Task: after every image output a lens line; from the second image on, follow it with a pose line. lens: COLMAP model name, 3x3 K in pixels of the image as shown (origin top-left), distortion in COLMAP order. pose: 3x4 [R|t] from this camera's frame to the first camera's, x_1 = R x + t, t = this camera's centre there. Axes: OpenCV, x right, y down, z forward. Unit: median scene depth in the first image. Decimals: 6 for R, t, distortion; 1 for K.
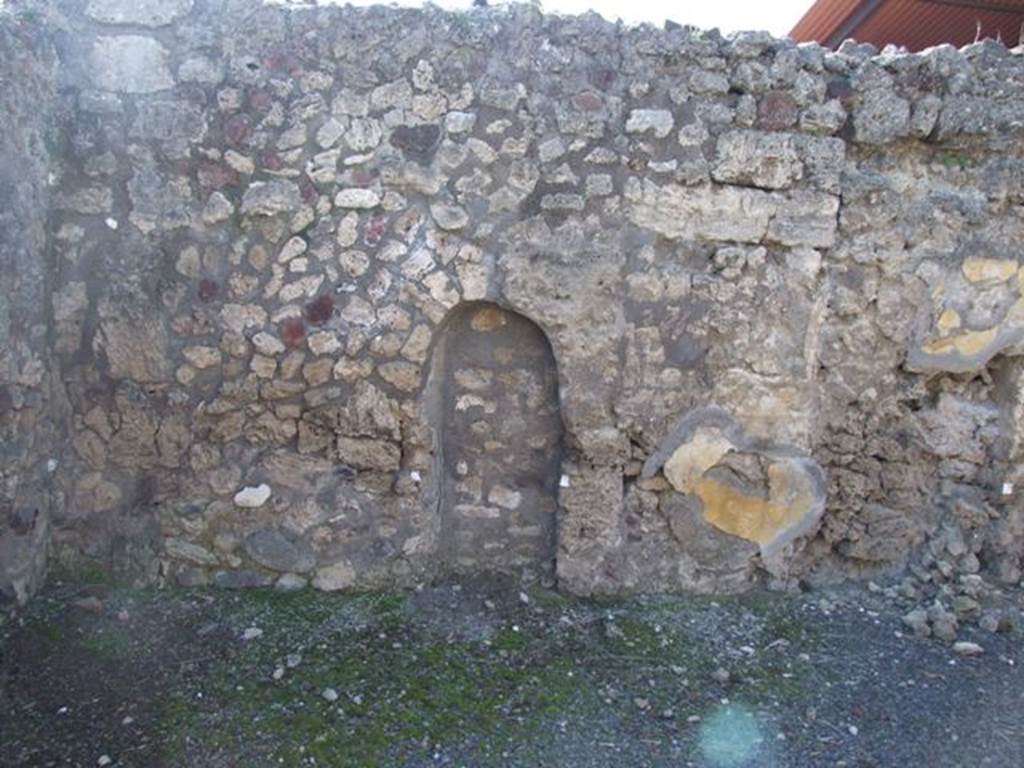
lens RADIAL K [[812.1, 0, 558.1], [0, 812.1, 372.3], [0, 0, 1]] dist [-0.063978, 0.052517]
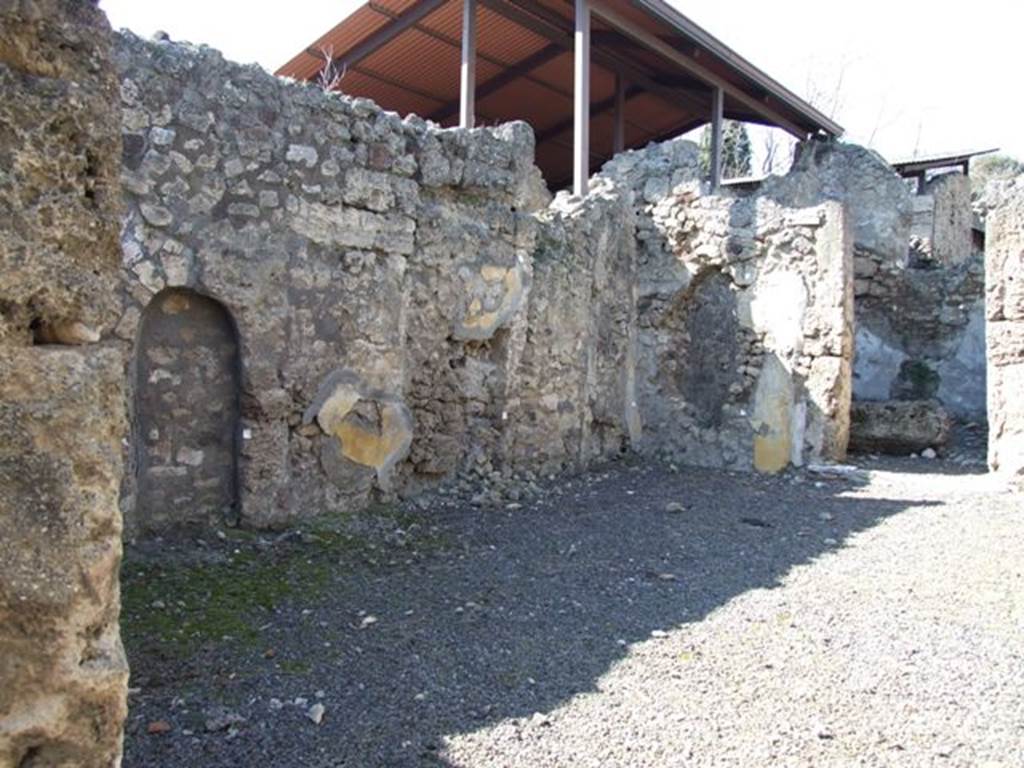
lens RADIAL K [[812.1, 0, 523.3], [0, 812.1, 379.9], [0, 0, 1]] dist [-0.063978, 0.052517]
pose [[0.731144, -0.060031, 0.679576, -0.528457], [0.079544, 0.996828, 0.002476, 0.083884], [-0.677570, 0.052246, 0.733600, -0.200151]]
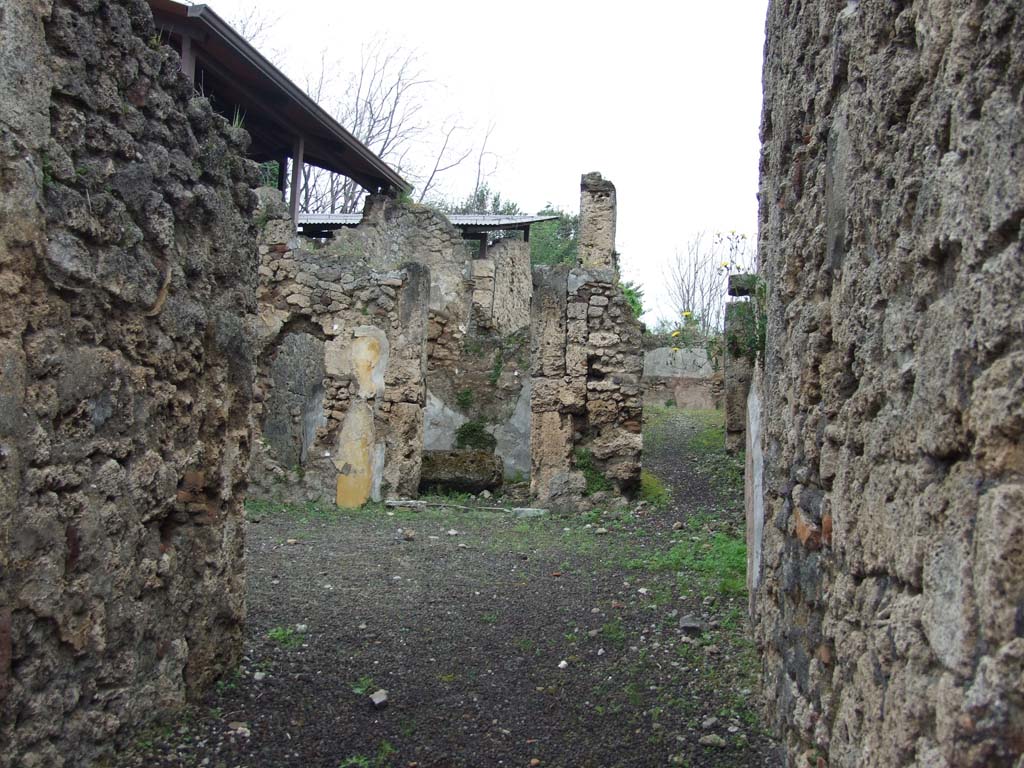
lens RADIAL K [[1177.8, 0, 520.2], [0, 1177.8, 369.5], [0, 0, 1]] dist [-0.018572, 0.000000]
pose [[0.317934, 0.039630, 0.947284, -1.568684], [0.054423, 0.996716, -0.059964, 0.206495], [-0.946550, 0.070619, 0.314733, -0.571068]]
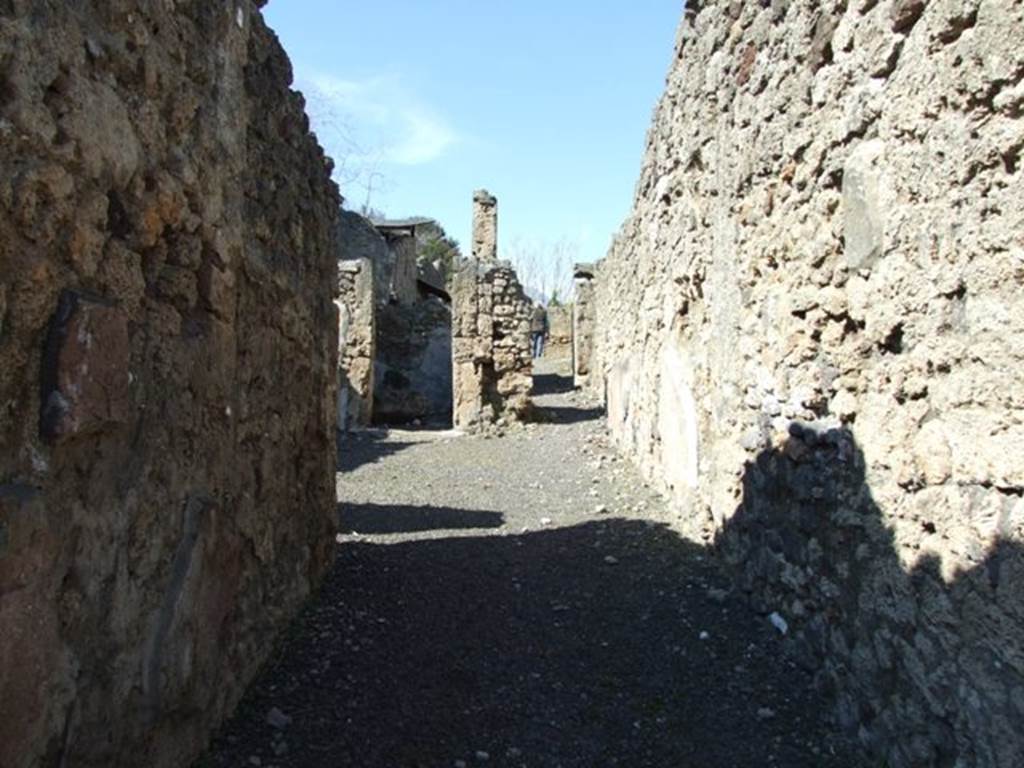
lens RADIAL K [[827.5, 0, 506.6], [0, 827.5, 366.8], [0, 0, 1]] dist [-0.041772, 0.036311]
pose [[0.176847, -0.009108, 0.984196, -1.588060], [0.074556, 0.997208, -0.004169, 0.177632], [-0.981411, 0.074115, 0.177032, -0.348357]]
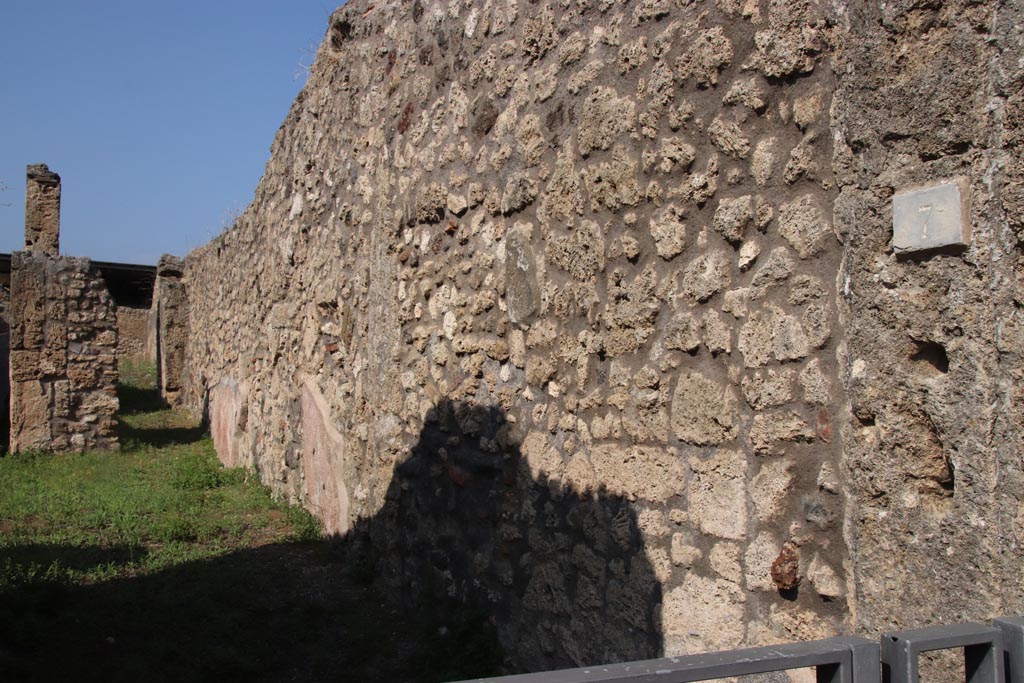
lens RADIAL K [[956.2, 0, 530.4], [0, 956.2, 347.4], [0, 0, 1]] dist [0.004627, 0.000000]
pose [[-0.300330, 0.015227, 0.953714, -1.792504], [0.075765, 0.997094, 0.007939, 0.128809], [-0.950822, 0.074643, -0.300611, -0.234122]]
